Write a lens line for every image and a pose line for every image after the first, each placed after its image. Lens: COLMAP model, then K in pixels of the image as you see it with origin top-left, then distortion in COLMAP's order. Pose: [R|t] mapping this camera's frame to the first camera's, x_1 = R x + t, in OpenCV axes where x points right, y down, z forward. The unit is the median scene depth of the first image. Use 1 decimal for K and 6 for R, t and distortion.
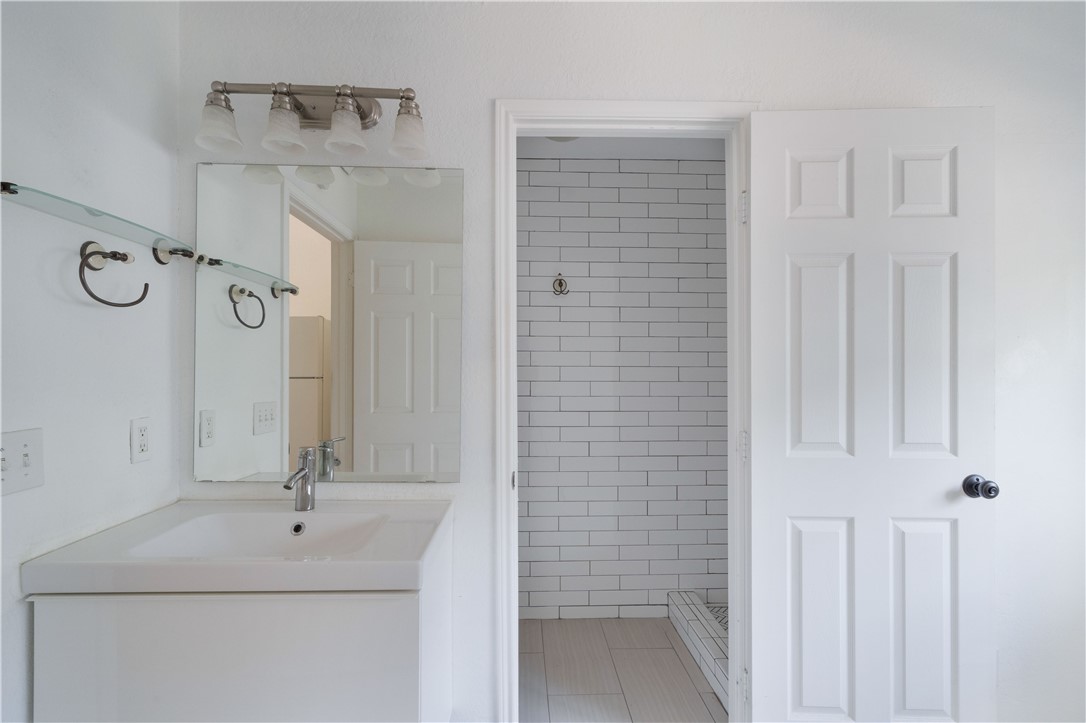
lens RADIAL K [[502.2, 0, 540.8], [0, 502.2, 372.3], [0, 0, 1]] dist [0.002355, 0.000169]
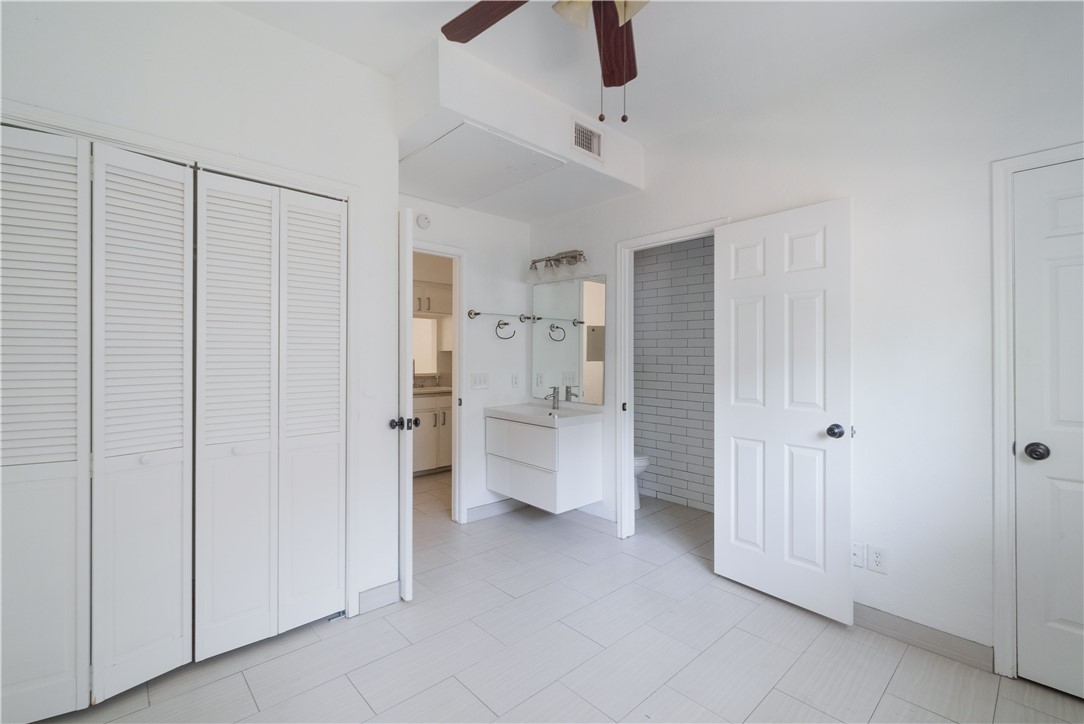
lens RADIAL K [[471.3, 0, 542.0], [0, 471.3, 362.0], [0, 0, 1]] dist [-0.000216, 0.000108]
pose [[0.652780, 0.009798, -0.757484, 1.376323], [-0.004115, 0.999947, 0.009388, -0.007048], [0.757536, -0.003011, 0.652786, -0.704755]]
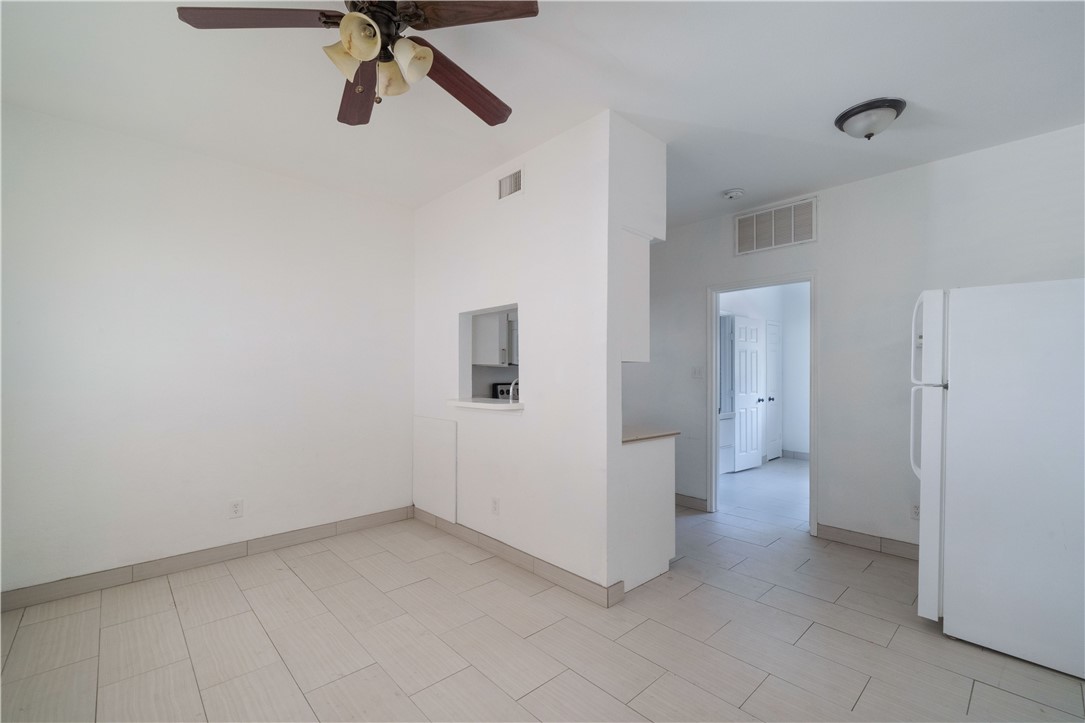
lens RADIAL K [[462.1, 0, 543.0], [0, 462.1, 369.3], [0, 0, 1]] dist [0.000237, 0.000013]
pose [[0.752064, 0.011263, 0.658994, -3.472942], [-0.003322, 0.999906, -0.013299, 0.002302], [-0.659081, 0.007813, 0.752031, -0.909938]]
